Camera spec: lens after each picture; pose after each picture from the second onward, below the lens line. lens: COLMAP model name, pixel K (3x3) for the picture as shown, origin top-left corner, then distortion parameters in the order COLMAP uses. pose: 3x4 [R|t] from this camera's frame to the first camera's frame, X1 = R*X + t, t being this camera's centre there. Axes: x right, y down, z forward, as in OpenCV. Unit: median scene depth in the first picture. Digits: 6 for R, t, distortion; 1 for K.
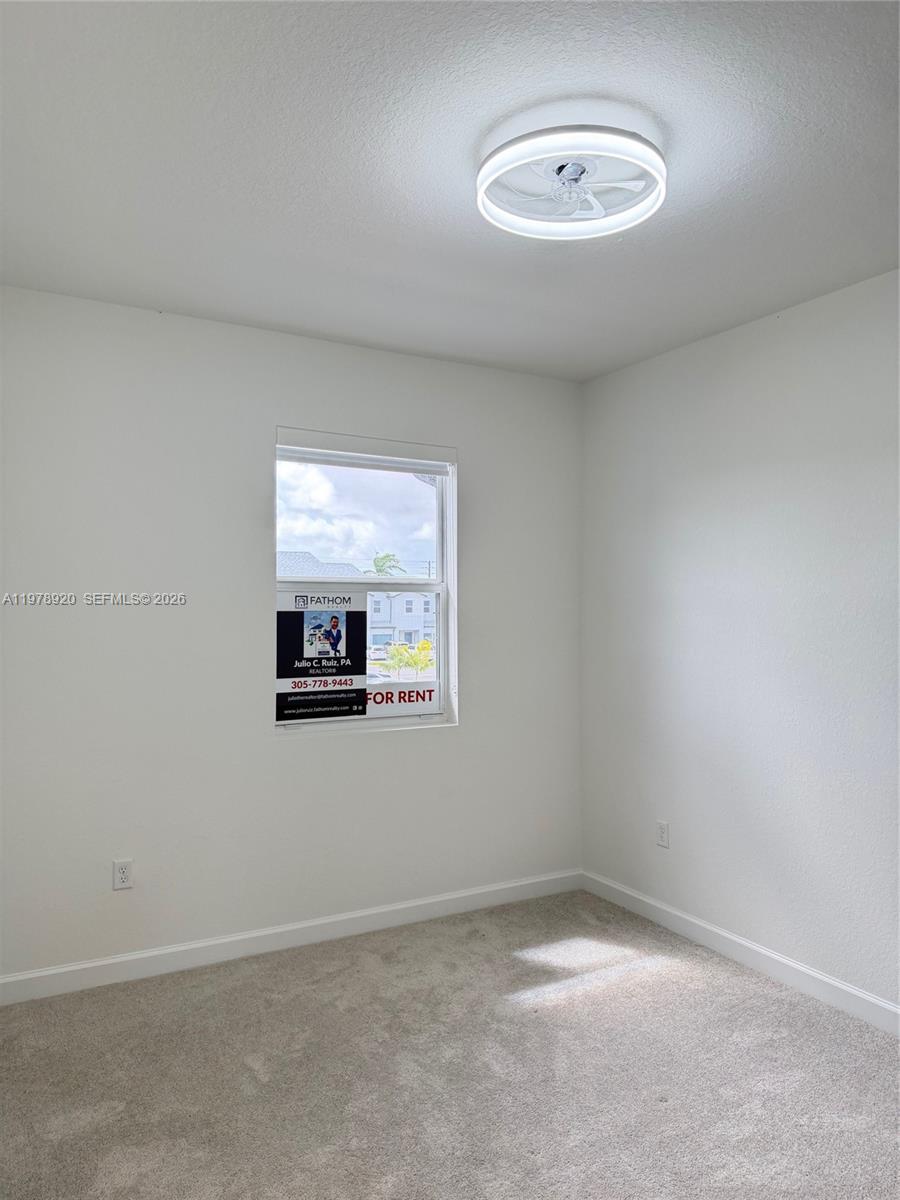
lens RADIAL K [[805.8, 0, 450.0], [0, 805.8, 600.0], [0, 0, 1]] dist [0.039721, -0.047336]
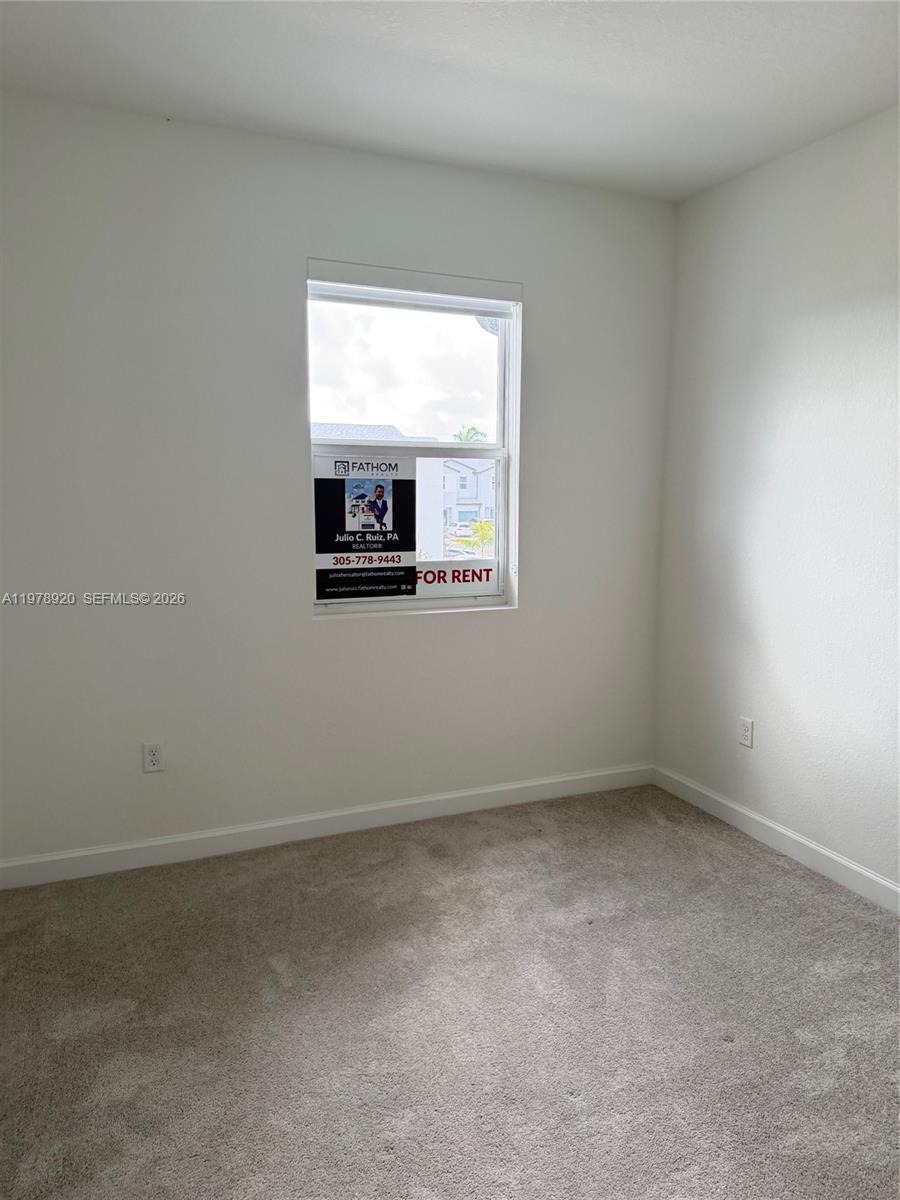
lens RADIAL K [[805.8, 0, 450.0], [0, 805.8, 600.0], [0, 0, 1]] dist [0.039721, -0.047336]
pose [[0.994304, 0.020001, -0.104688, 0.035433], [-0.003822, 0.988294, 0.152515, 0.011433], [0.106513, -0.151246, 0.982741, 0.137249]]
